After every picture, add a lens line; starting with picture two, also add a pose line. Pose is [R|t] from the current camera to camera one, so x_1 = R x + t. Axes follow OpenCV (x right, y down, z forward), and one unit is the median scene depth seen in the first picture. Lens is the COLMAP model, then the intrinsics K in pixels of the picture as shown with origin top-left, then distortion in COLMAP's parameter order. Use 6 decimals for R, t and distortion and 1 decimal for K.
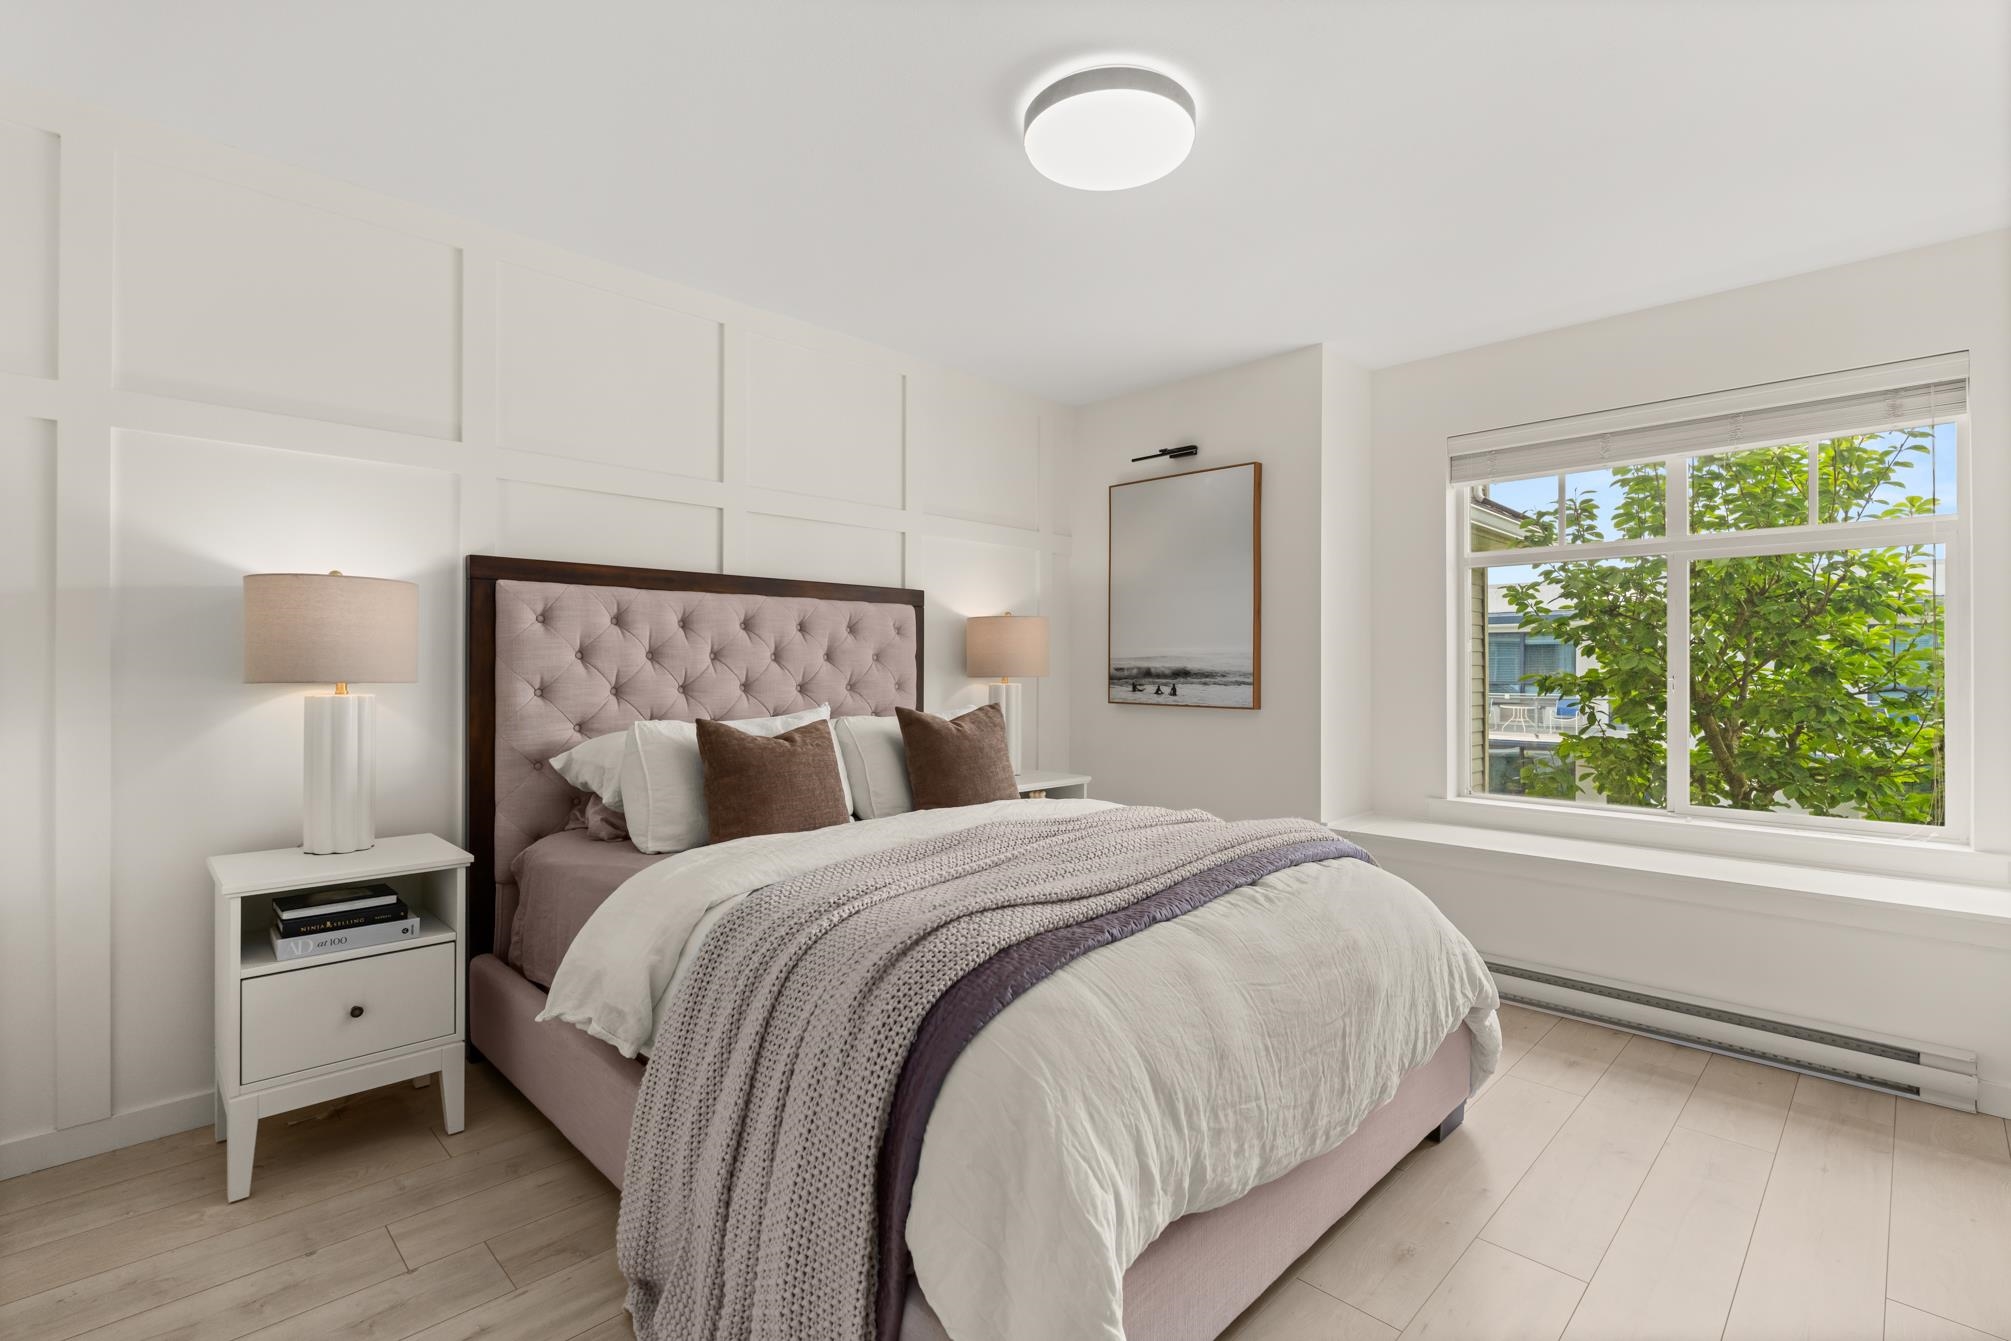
lens RADIAL K [[924.6, 0, 959.9], [0, 924.6, 663.6], [0, 0, 1]] dist [-0.040114, 0.000143]
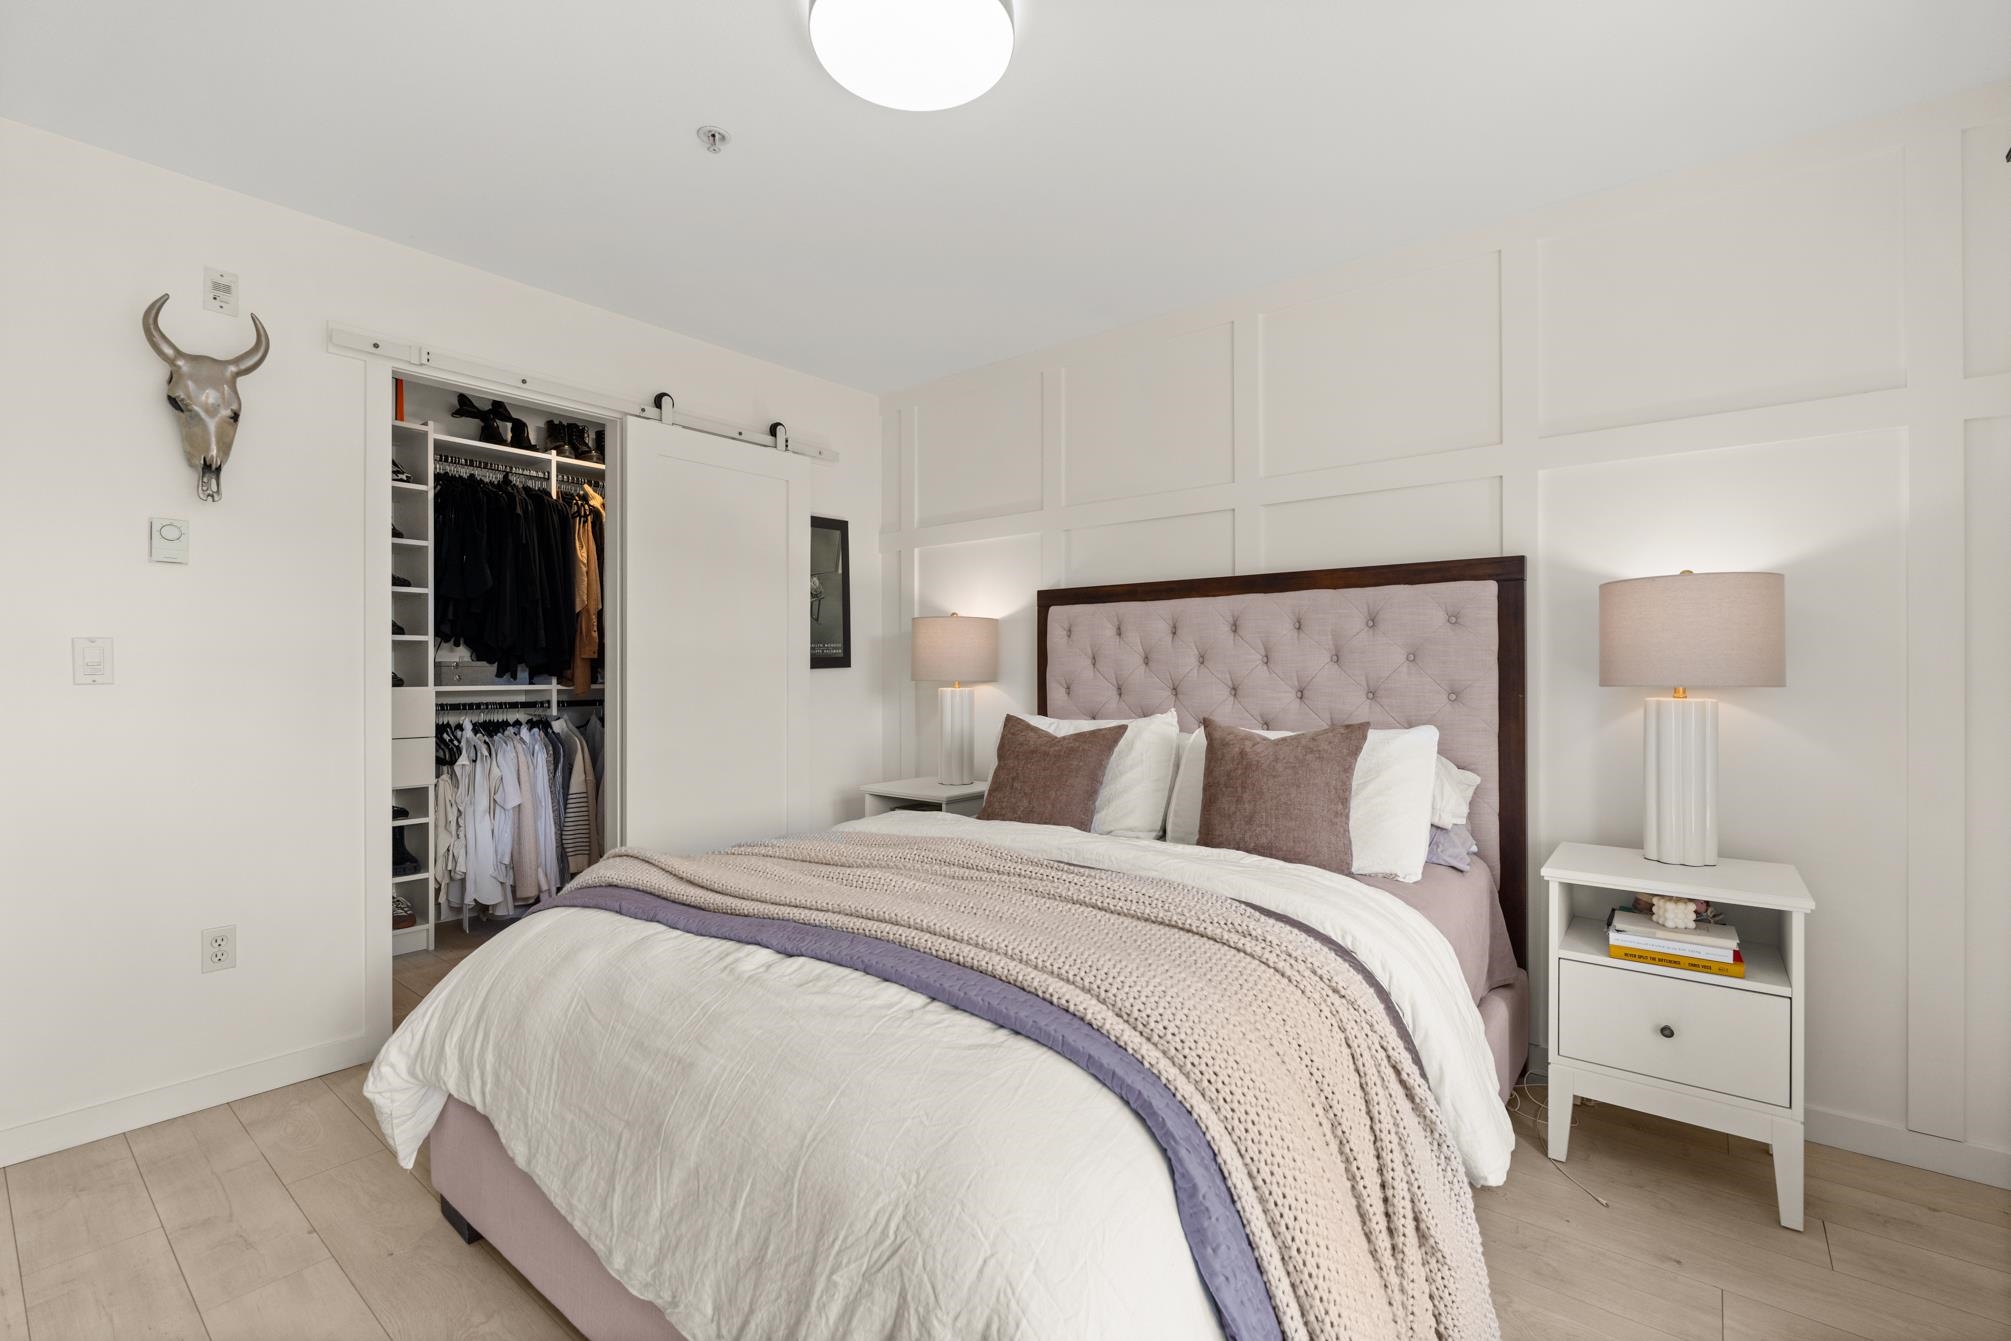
lens RADIAL K [[898.4, 0, 1005.5], [0, 898.4, 670.5], [0, 0, 1]] dist [-0.000623, 0.000218]
pose [[0.113893, -0.005584, -0.993477, 0.483226], [0.007235, 0.999962, -0.004791, 0.004886], [0.993467, -0.006642, 0.113929, 0.473554]]
